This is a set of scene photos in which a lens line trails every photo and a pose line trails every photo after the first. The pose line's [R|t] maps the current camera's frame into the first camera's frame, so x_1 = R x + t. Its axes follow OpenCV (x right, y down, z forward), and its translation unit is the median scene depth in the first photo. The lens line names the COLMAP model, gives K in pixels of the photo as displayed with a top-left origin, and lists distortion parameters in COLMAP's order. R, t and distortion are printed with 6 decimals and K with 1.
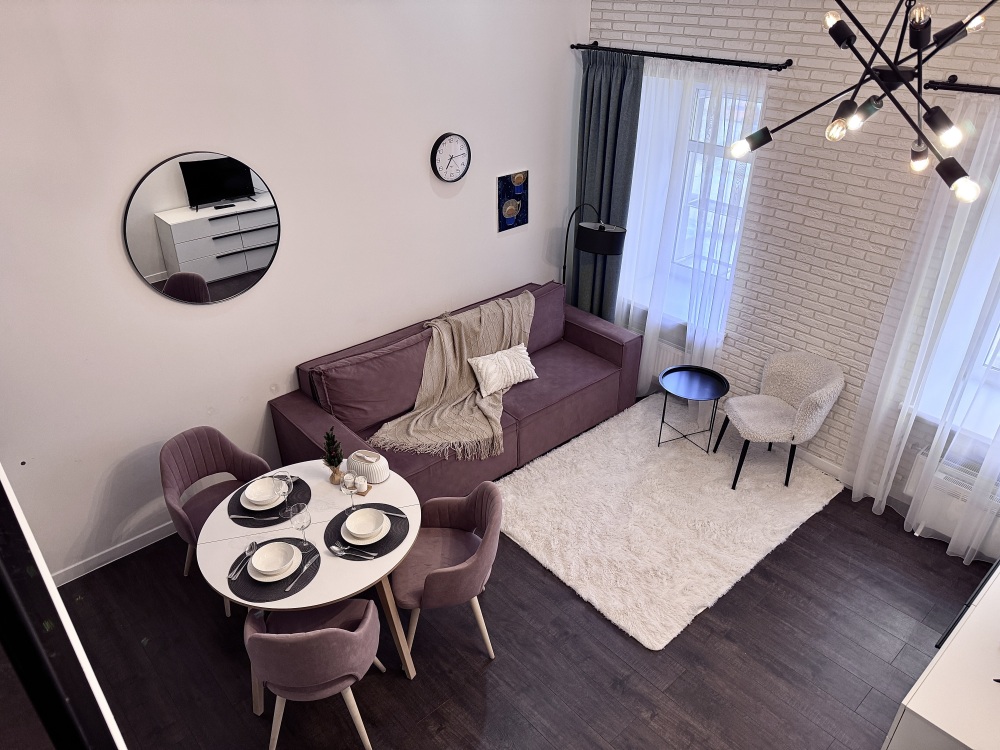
lens RADIAL K [[707.6, 0, 498.5], [0, 707.6, 372.8], [0, 0, 1]] dist [0.039944, -0.004725]
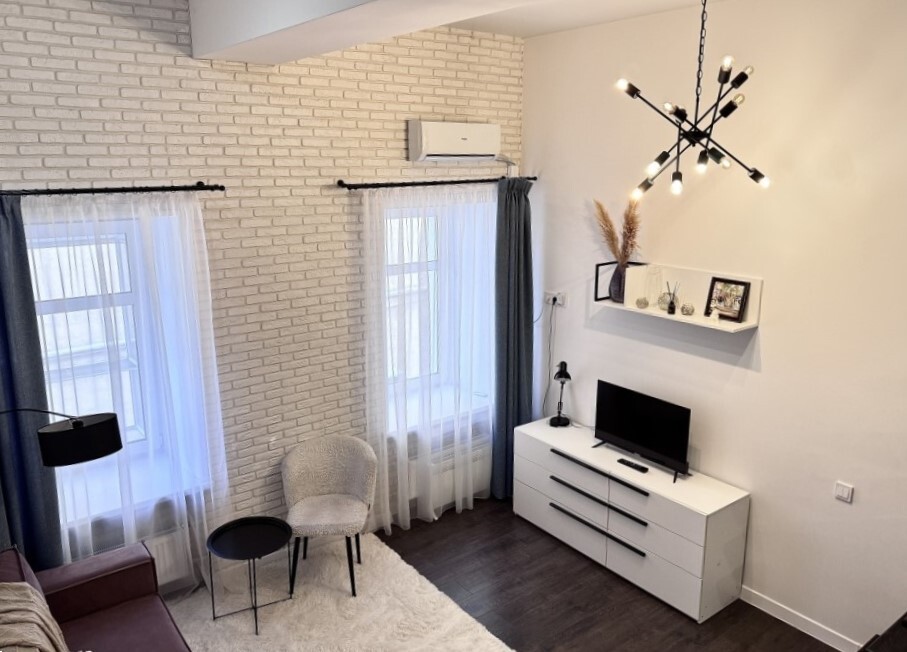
lens RADIAL K [[689.5, 0, 450.2], [0, 689.5, 323.8], [0, 0, 1]] dist [0.004149, -0.004519]
pose [[0.083222, -0.243109, 0.966422, -0.499594], [0.496477, 0.850977, 0.171314, -0.259485], [-0.864052, 0.465549, 0.191518, 0.605058]]
